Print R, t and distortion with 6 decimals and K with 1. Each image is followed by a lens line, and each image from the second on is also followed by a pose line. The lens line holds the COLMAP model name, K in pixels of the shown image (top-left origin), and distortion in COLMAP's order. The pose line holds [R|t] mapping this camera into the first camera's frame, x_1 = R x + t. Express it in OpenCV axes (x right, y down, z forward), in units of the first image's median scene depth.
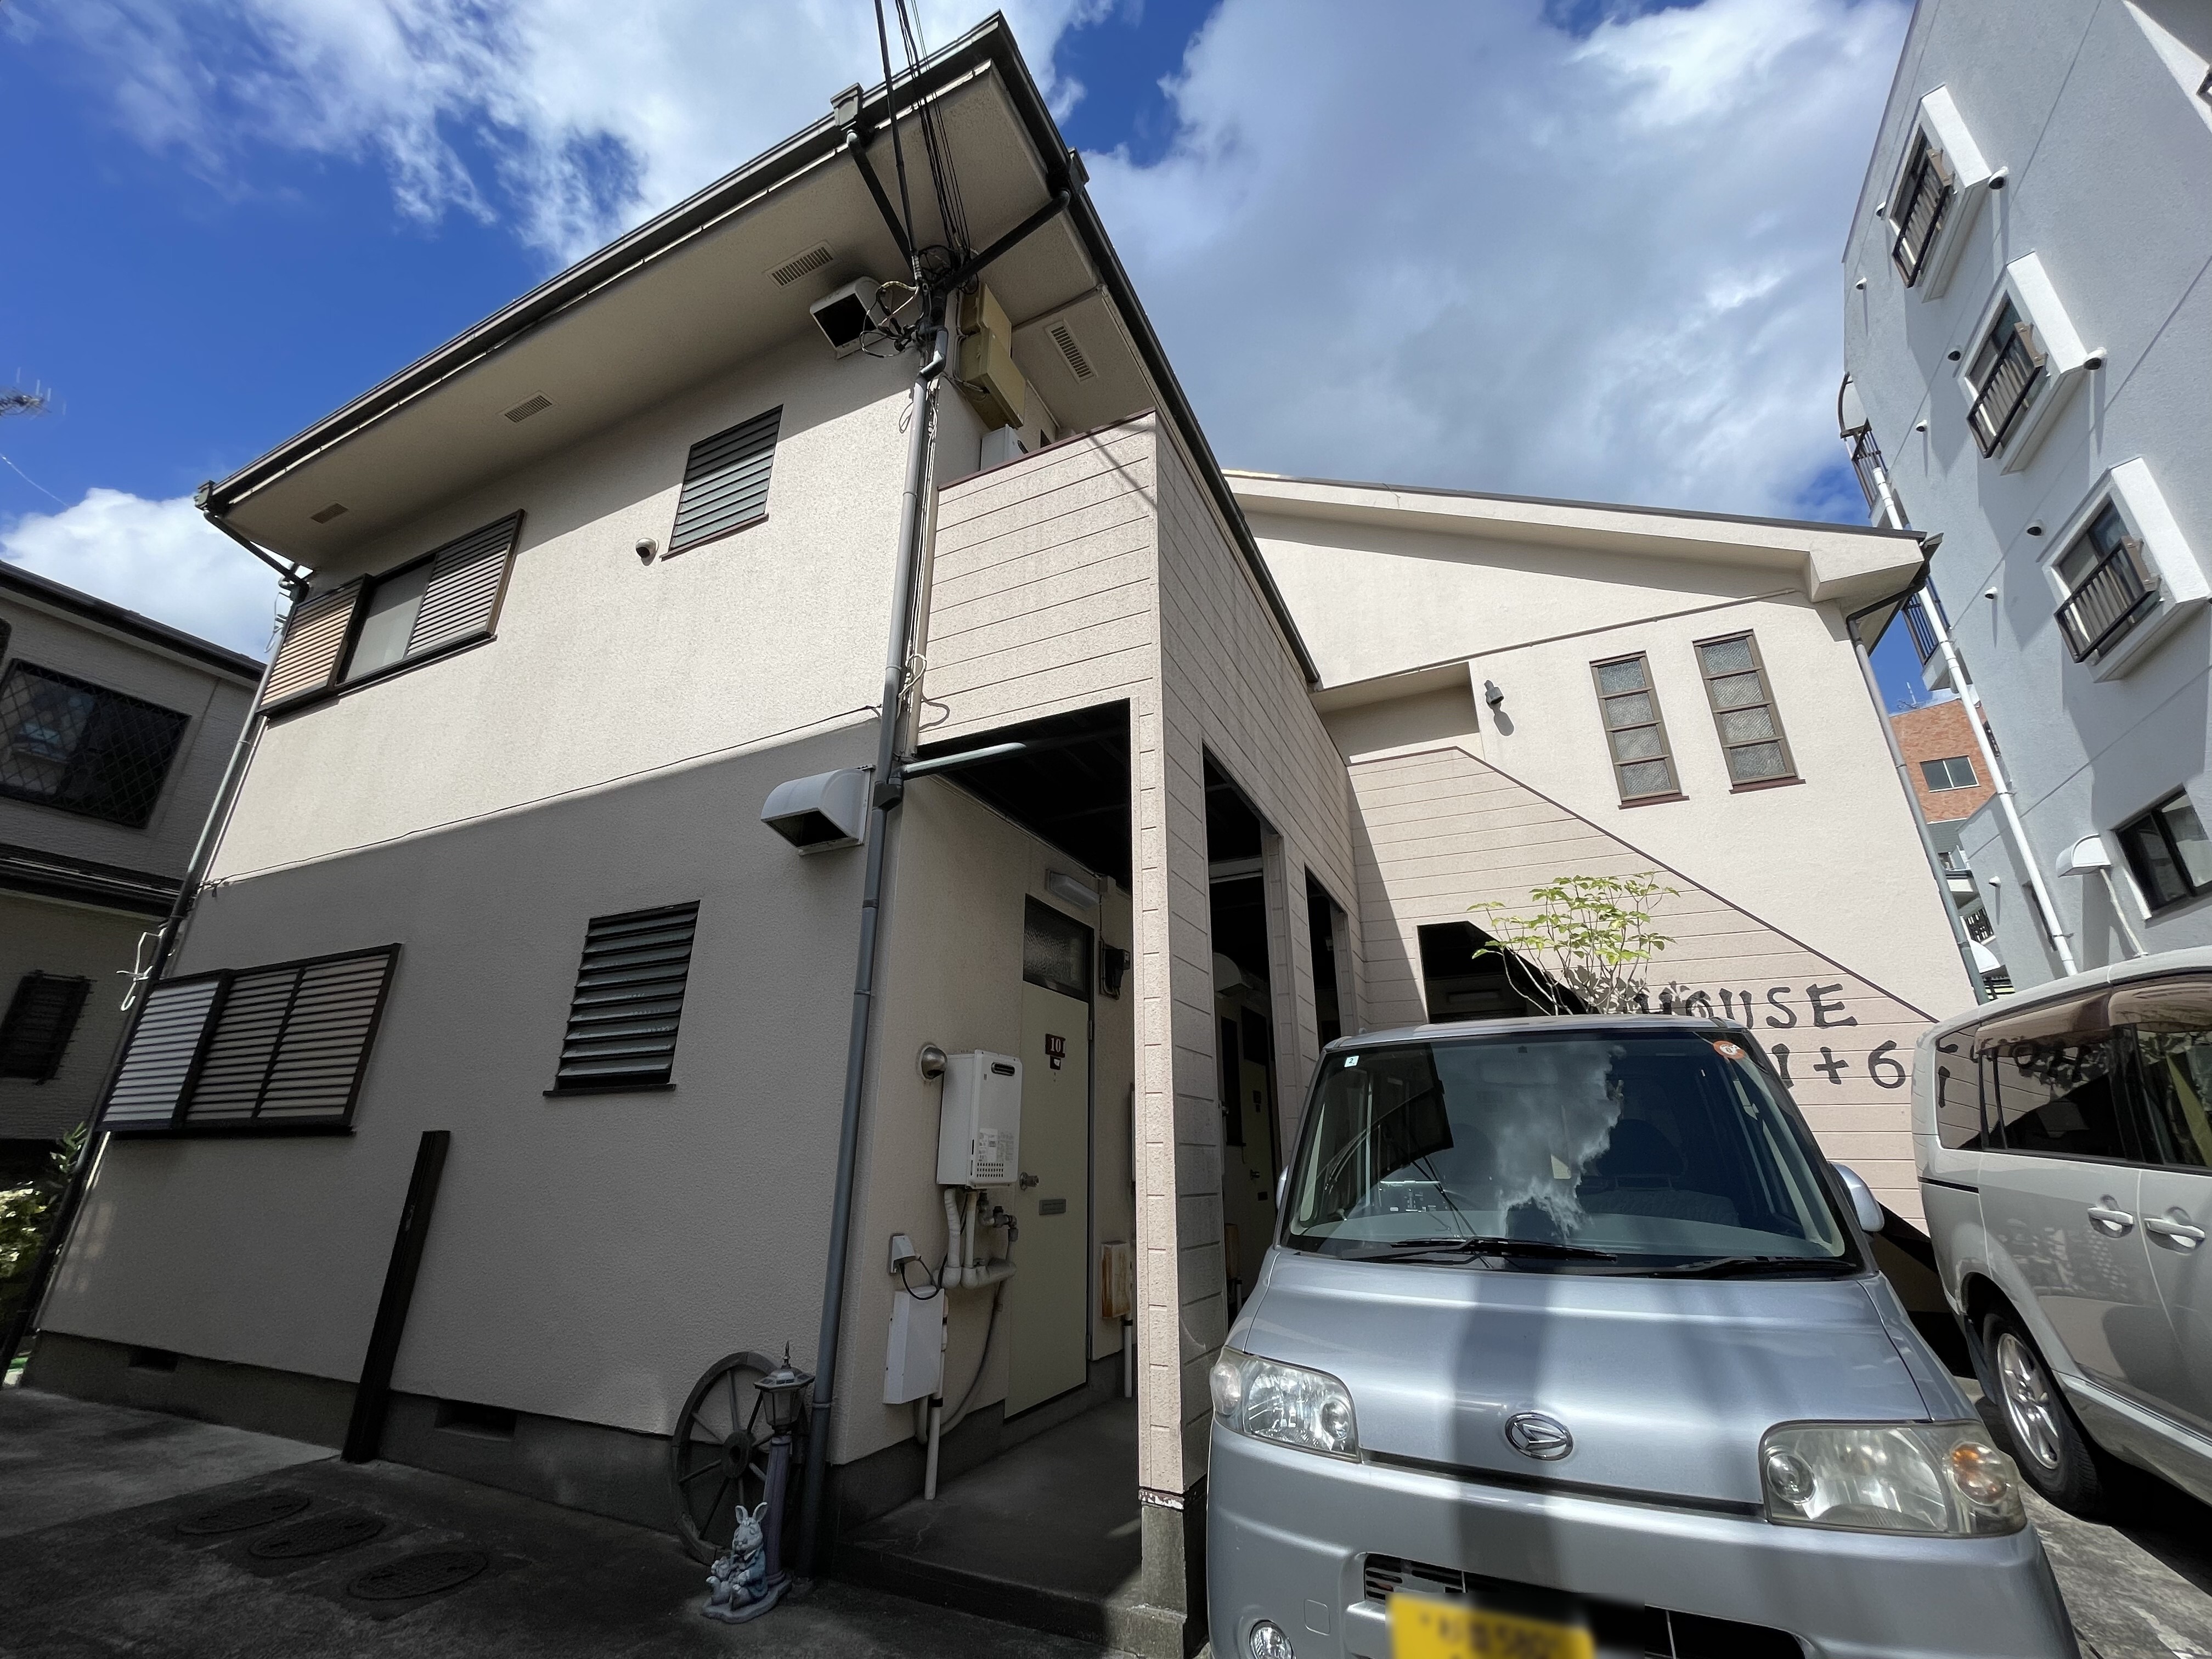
lens RADIAL K [[889.6, 0, 1106.0], [0, 889.6, 829.5], [0, 0, 1]] dist [-0.000703, -0.000355]
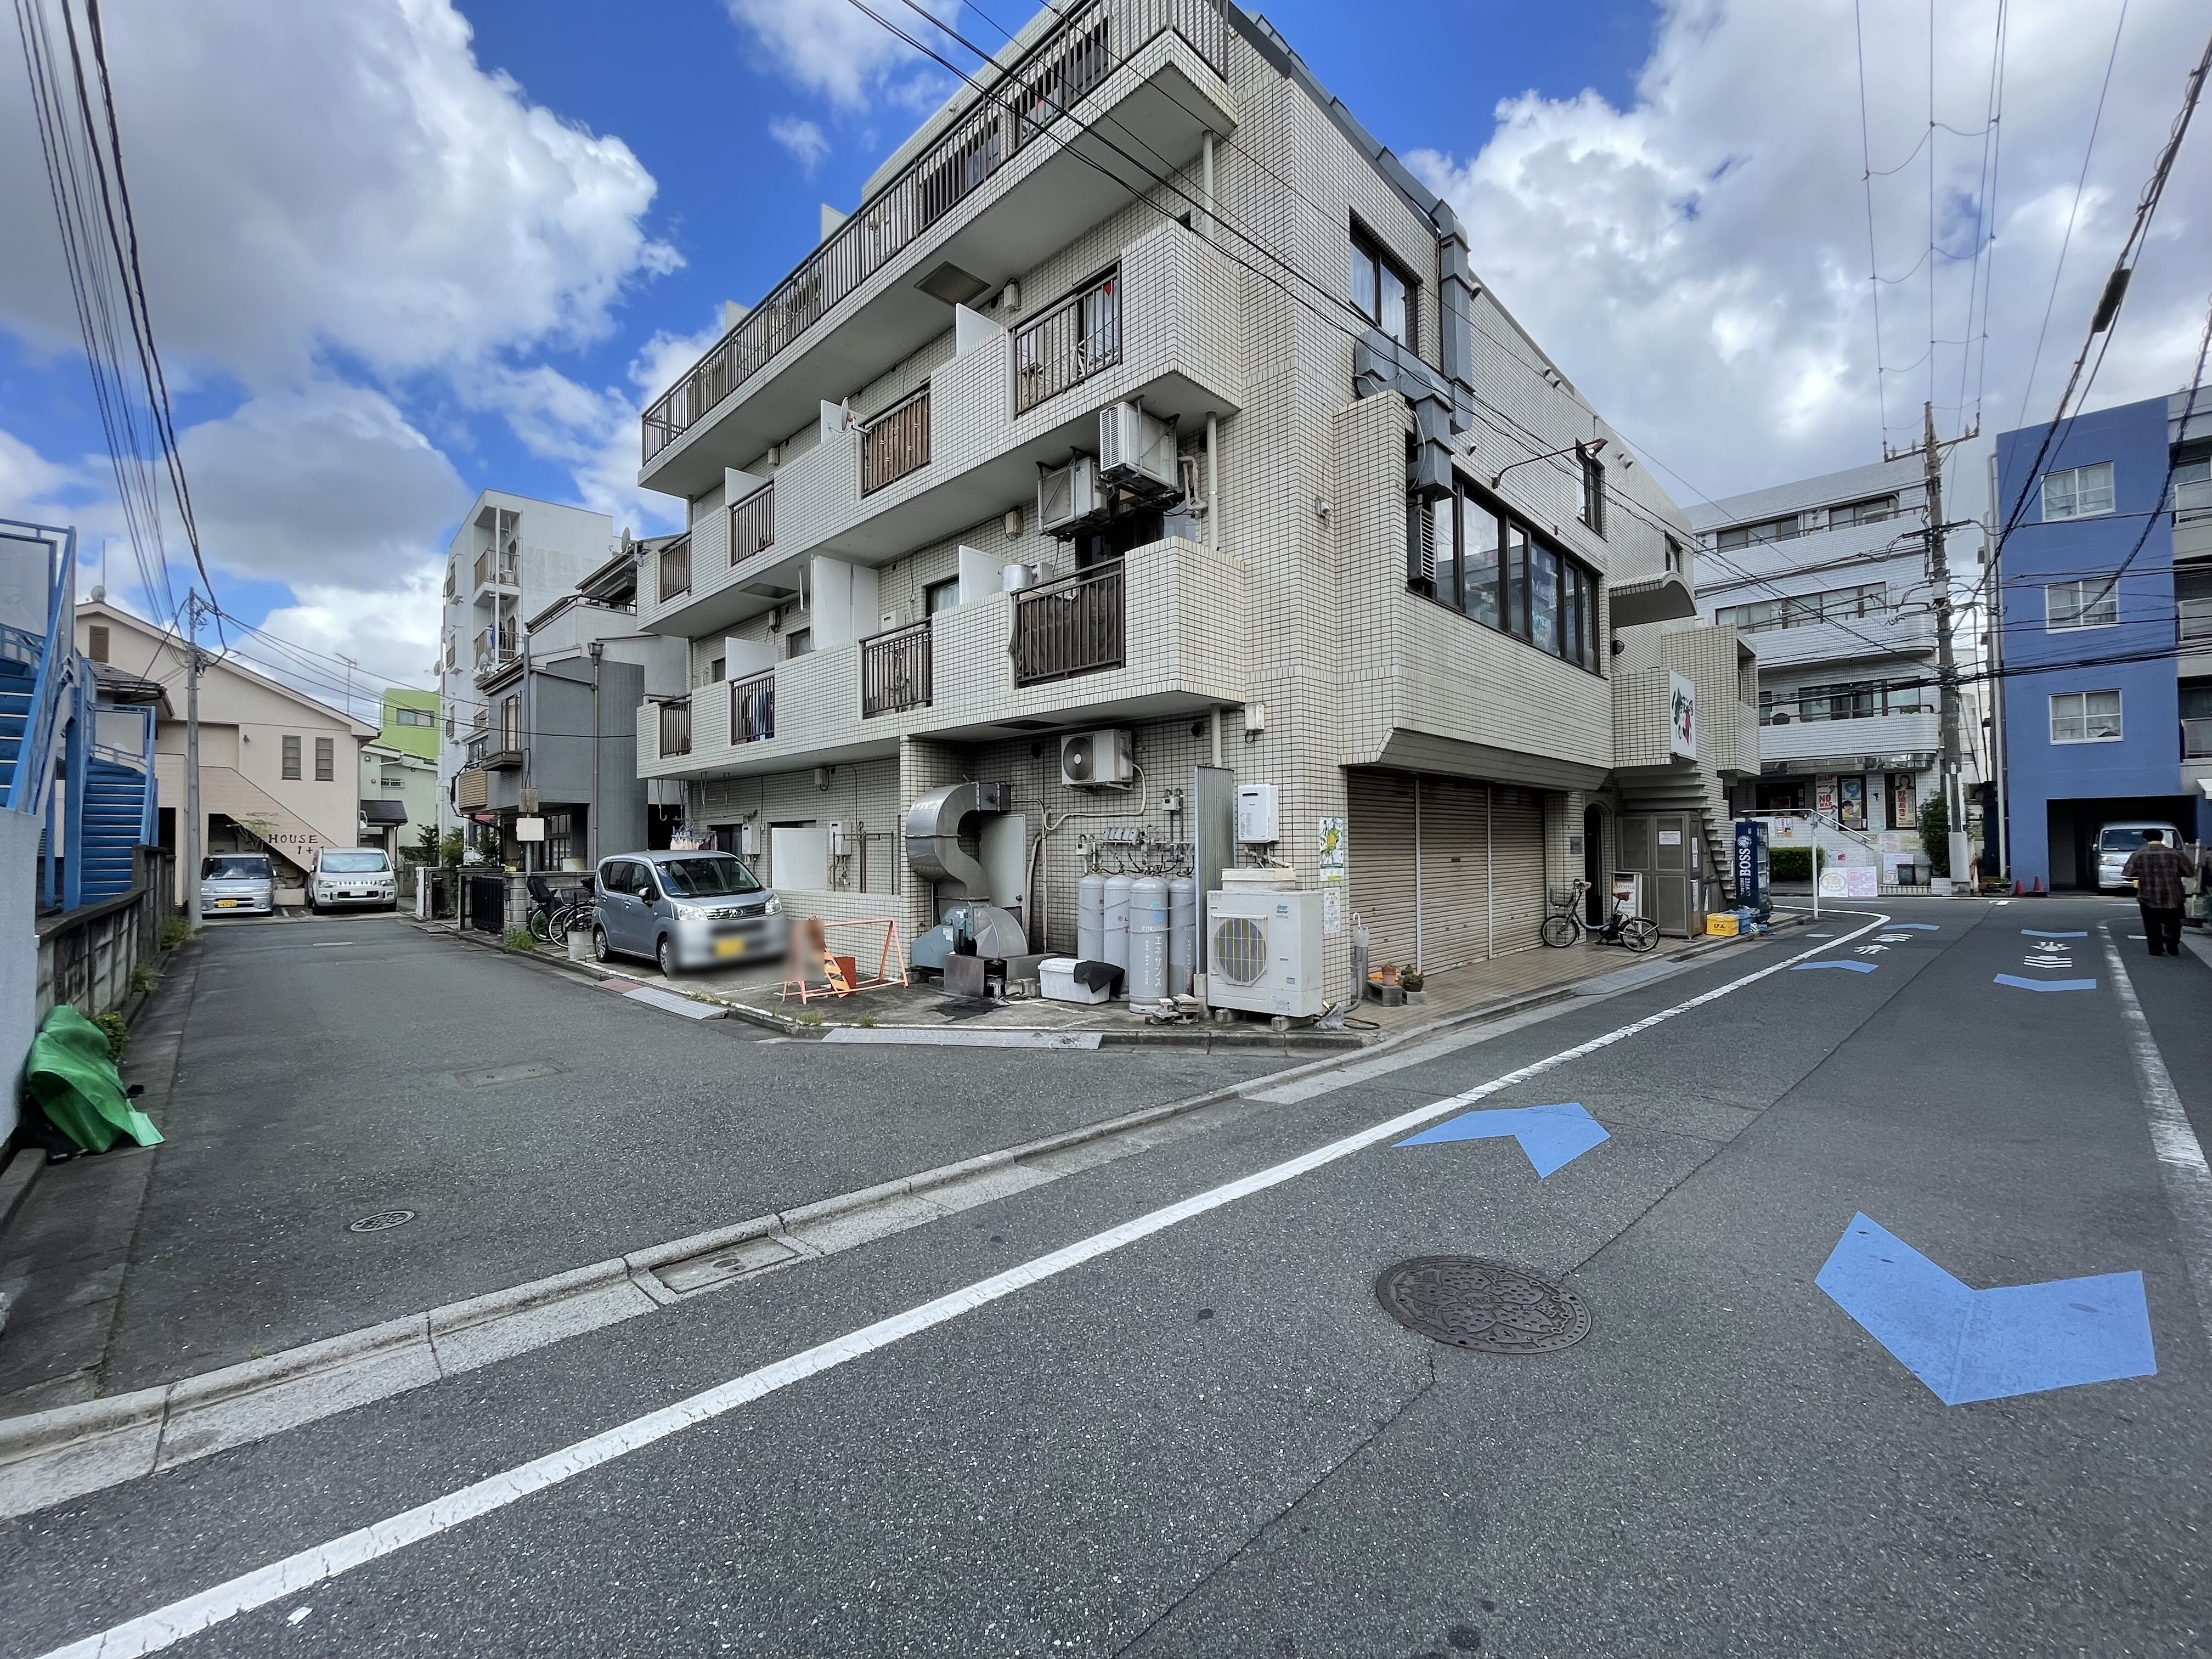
lens RADIAL K [[890.3, 0, 1106.0], [0, 890.3, 829.5], [0, 0, 1]] dist [-0.000196, -0.000312]
pose [[0.347768, 0.012634, 0.937495, -2.533435], [-0.322329, 0.940573, 0.106894, -1.973030], [-0.880432, -0.339356, 0.331174, -4.946073]]
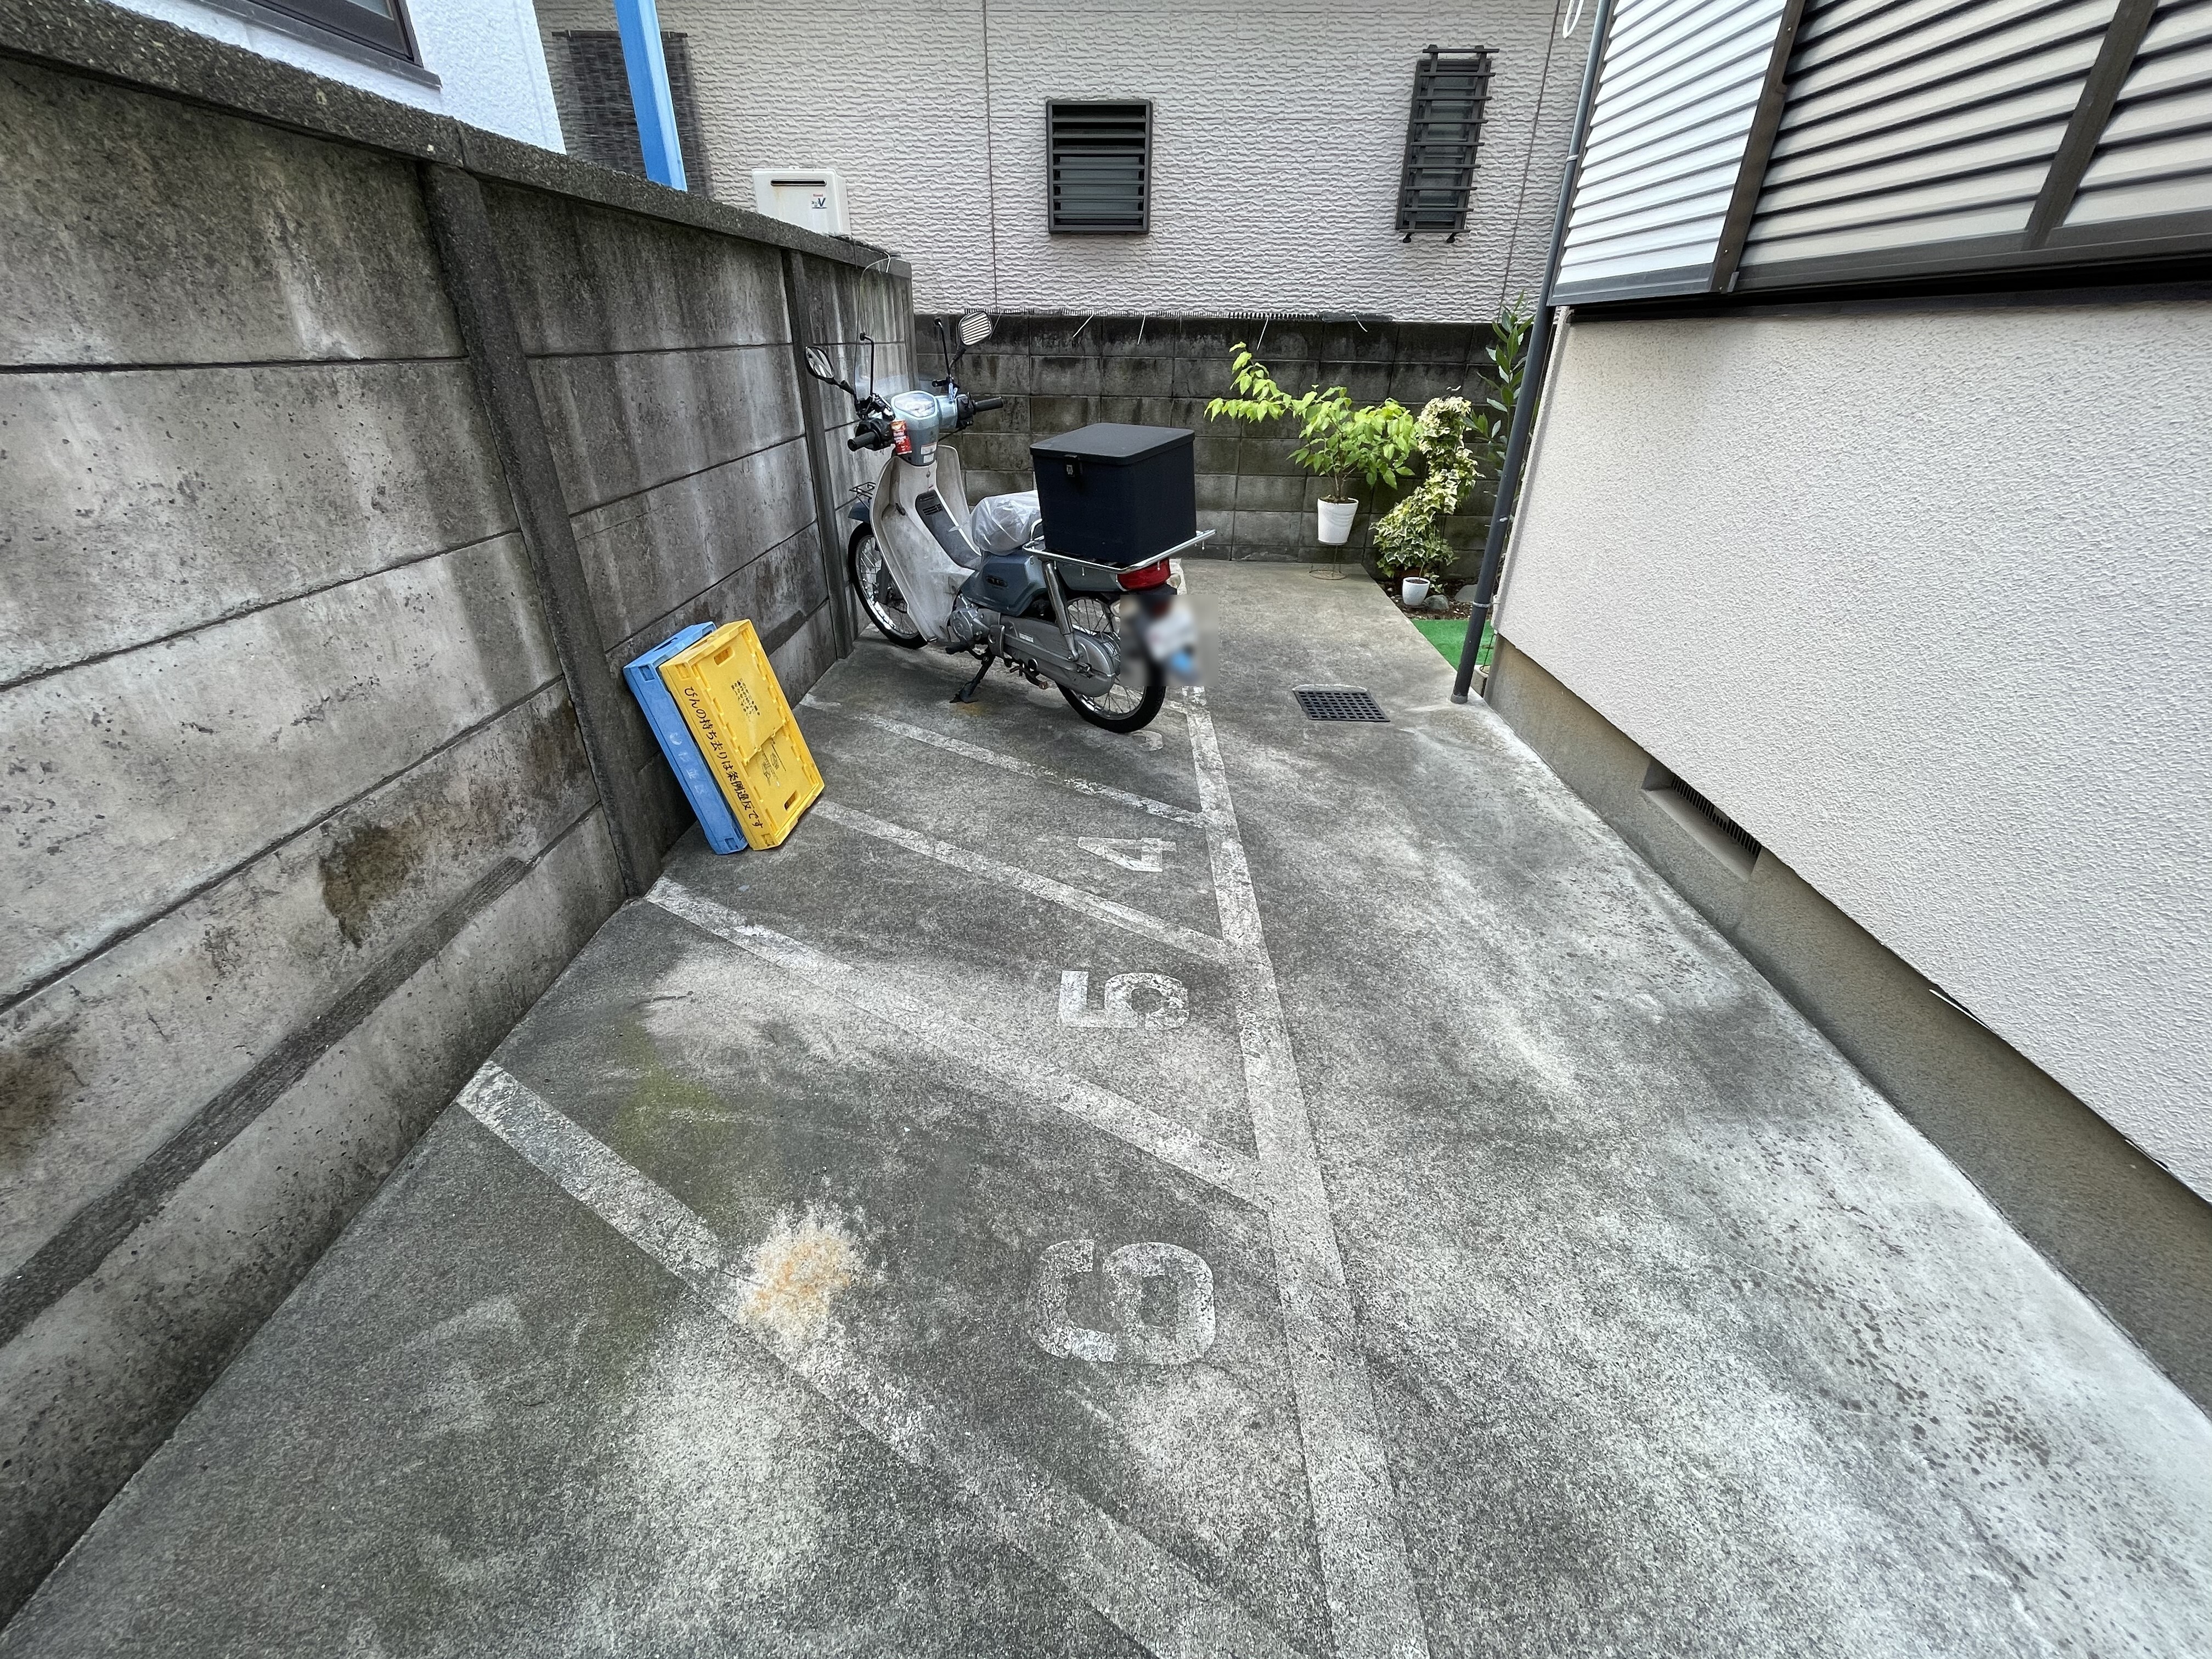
lens RADIAL K [[890.3, 0, 1106.0], [0, 890.3, 829.5], [0, 0, 1]] dist [-0.000196, -0.000312]
pose [[0.396587, 0.444560, -0.803172, -0.732090], [0.317853, 0.754300, 0.574458, 0.202298], [0.861213, -0.483113, 0.157841, 0.582090]]
